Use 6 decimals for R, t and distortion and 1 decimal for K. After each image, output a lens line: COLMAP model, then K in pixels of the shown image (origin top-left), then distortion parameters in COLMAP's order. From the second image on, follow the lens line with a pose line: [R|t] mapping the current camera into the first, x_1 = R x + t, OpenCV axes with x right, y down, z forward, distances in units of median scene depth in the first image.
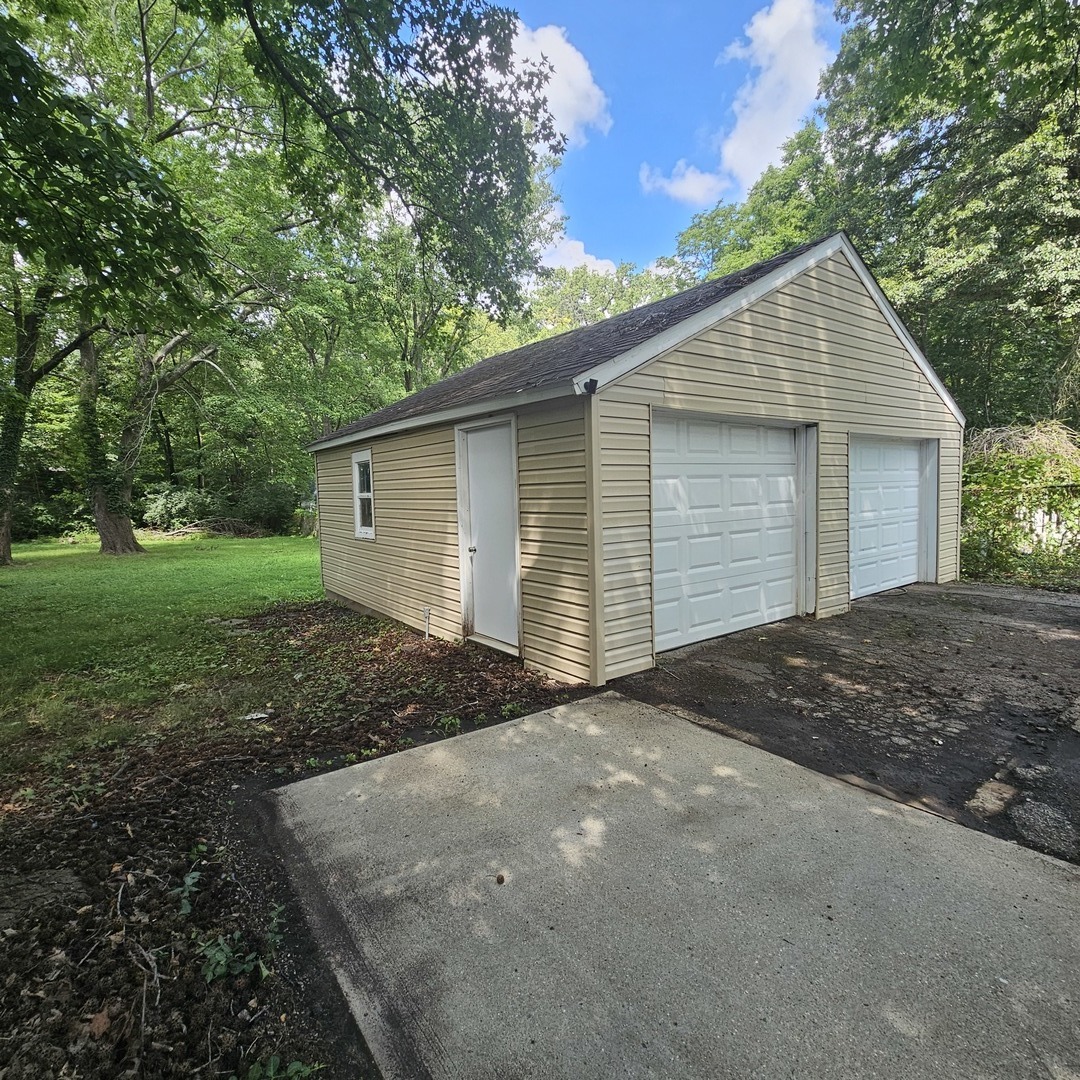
lens RADIAL K [[587.0, 0, 531.3], [0, 587.0, 541.9], [0, 0, 1]] dist [-0.002501, 0.001556]
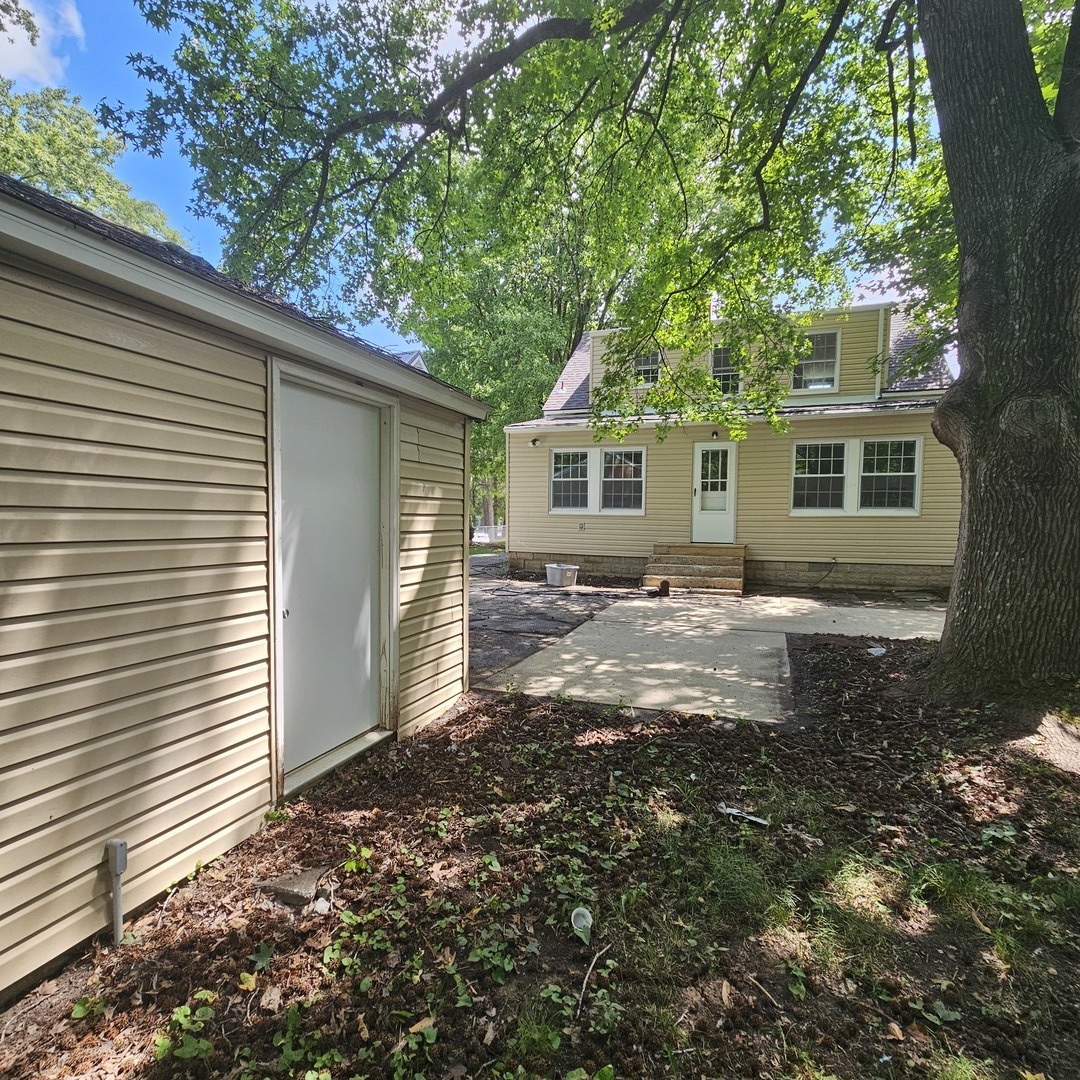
lens RADIAL K [[587.0, 0, 531.3], [0, 587.0, 541.9], [0, 0, 1]] dist [-0.002501, 0.001556]
pose [[-0.532816, -0.007250, 0.846200, -0.173521], [0.083648, 0.994615, 0.061191, -0.016287], [-0.842087, 0.103386, -0.529340, 0.292059]]
